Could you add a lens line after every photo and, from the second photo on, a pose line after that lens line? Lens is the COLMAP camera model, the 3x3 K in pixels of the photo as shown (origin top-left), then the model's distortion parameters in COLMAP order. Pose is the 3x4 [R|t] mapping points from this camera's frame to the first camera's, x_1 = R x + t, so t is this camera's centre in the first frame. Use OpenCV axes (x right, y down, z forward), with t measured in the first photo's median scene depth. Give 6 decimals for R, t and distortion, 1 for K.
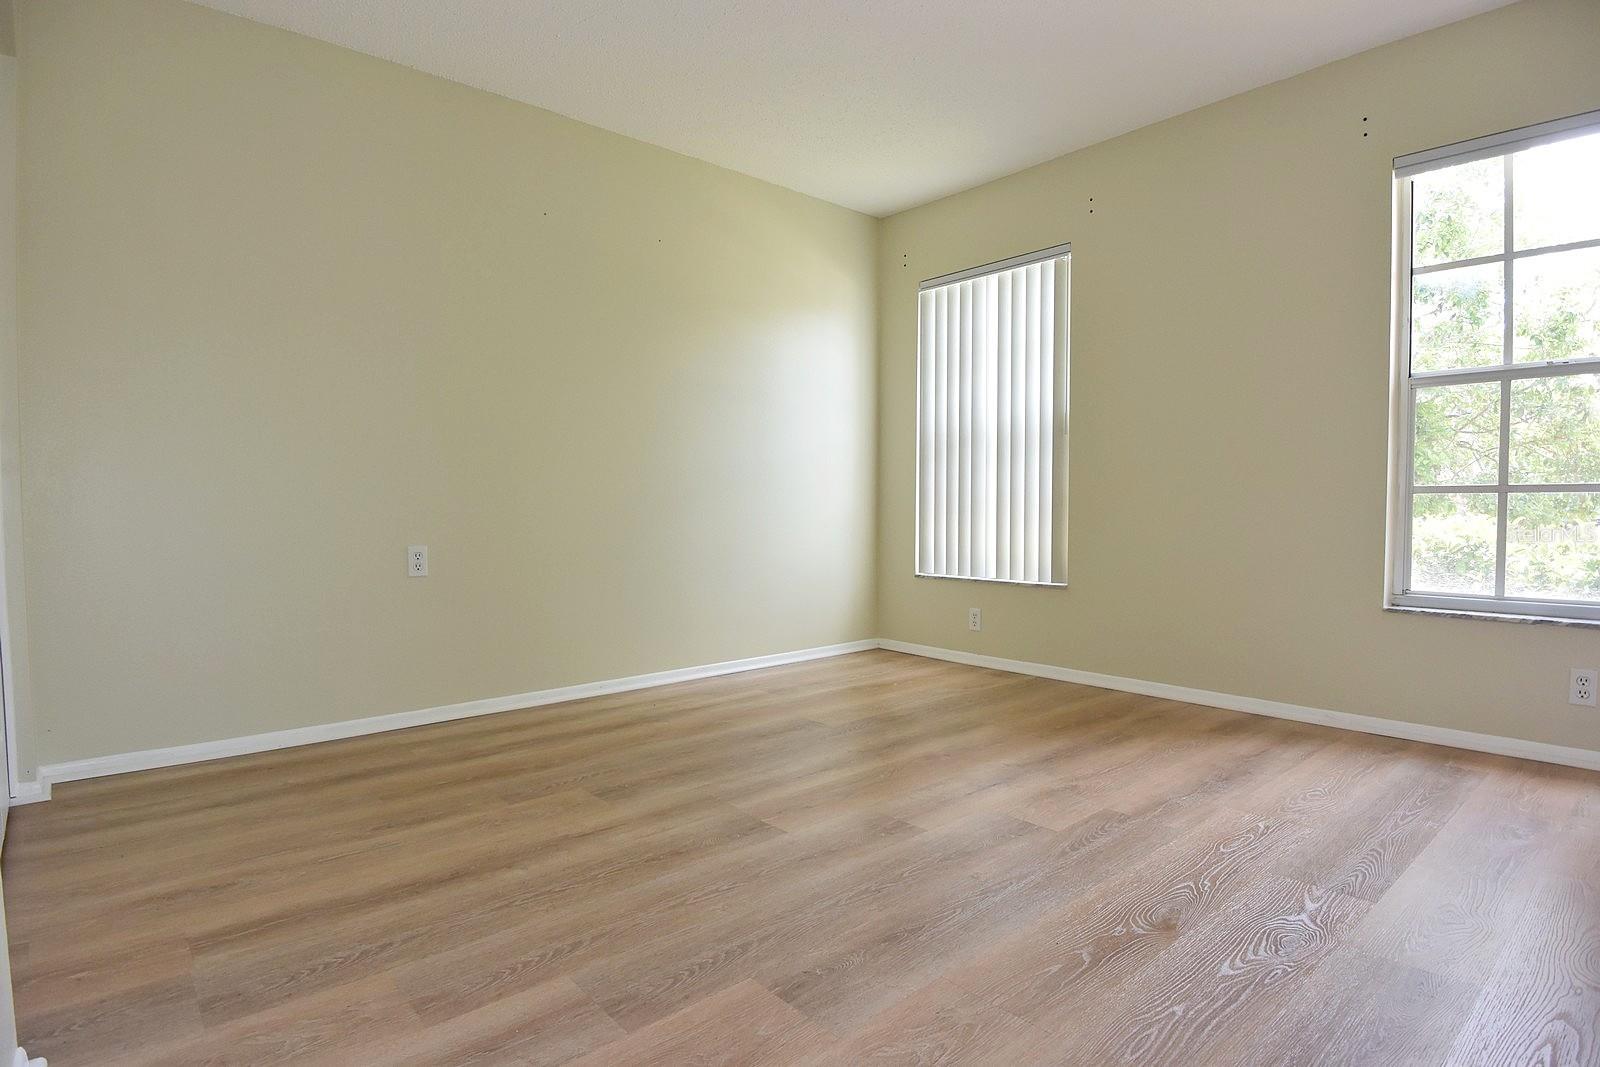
lens RADIAL K [[852.6, 0, 800.0], [0, 852.6, 533.5], [0, 0, 1]] dist [0.001160, -0.025800]
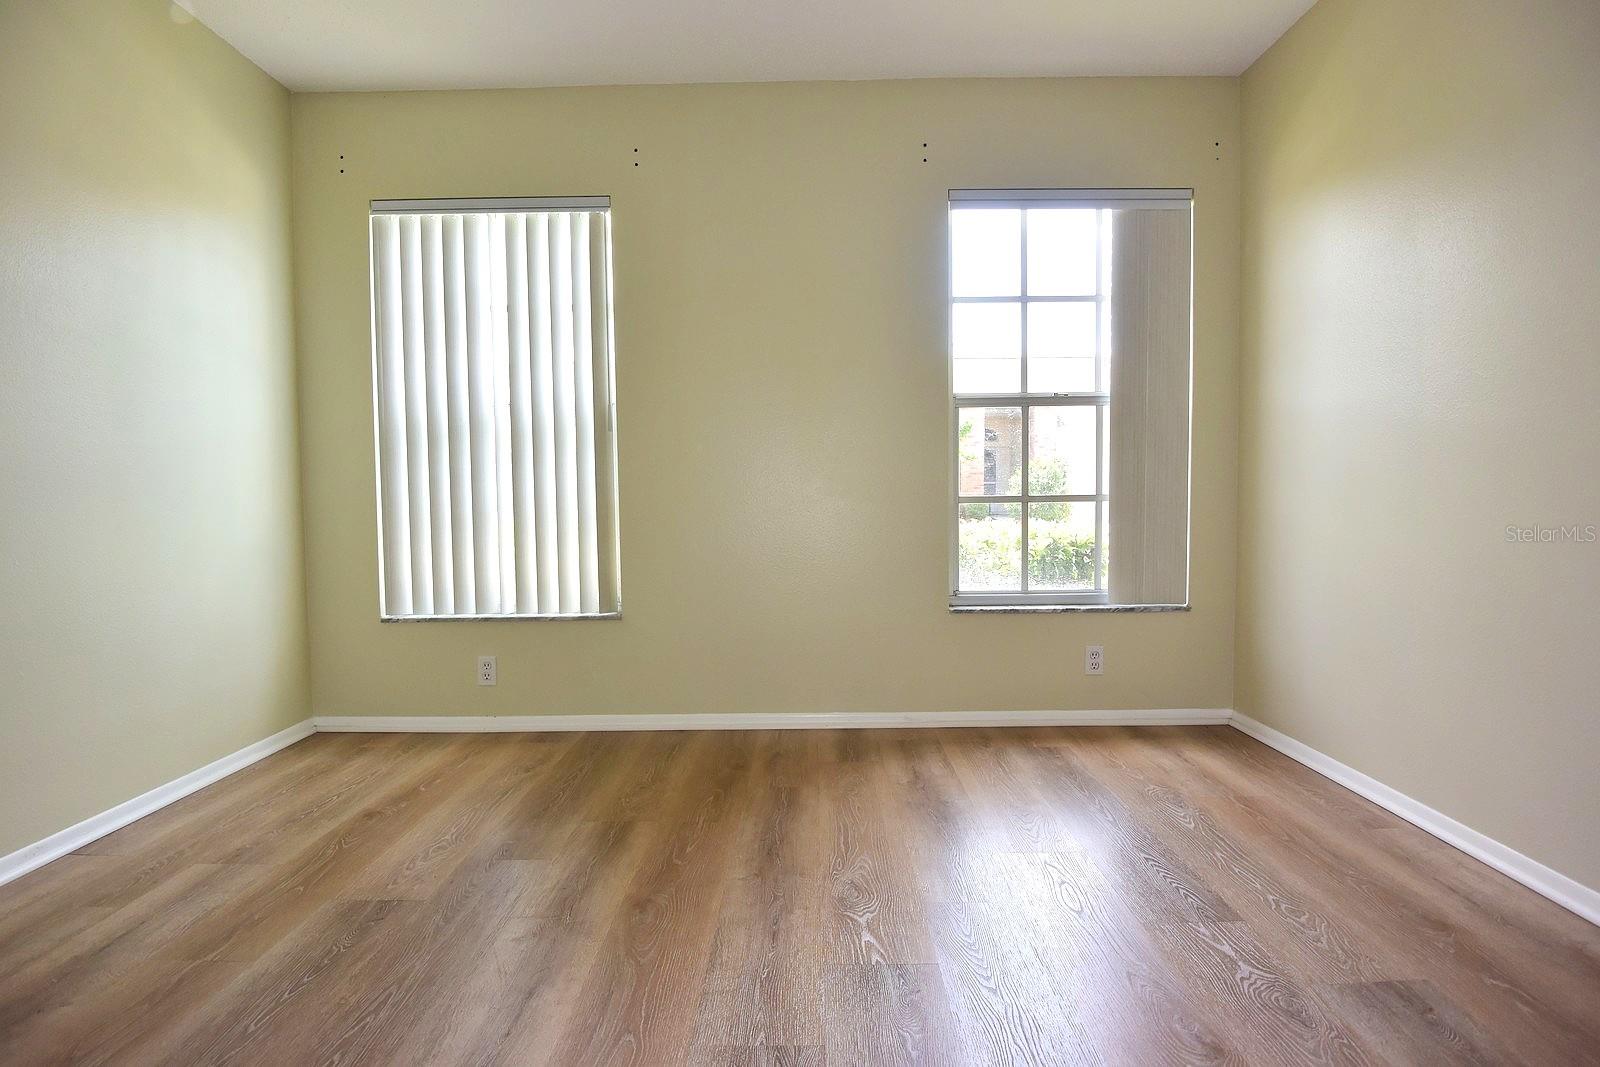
lens RADIAL K [[852.6, 0, 800.0], [0, 852.6, 533.5], [0, 0, 1]] dist [0.001160, -0.025800]
pose [[0.660802, -0.040237, 0.749481, -0.181236], [0.034348, 0.999137, 0.023356, -0.029892], [-0.749774, 0.010309, 0.661614, 0.315213]]
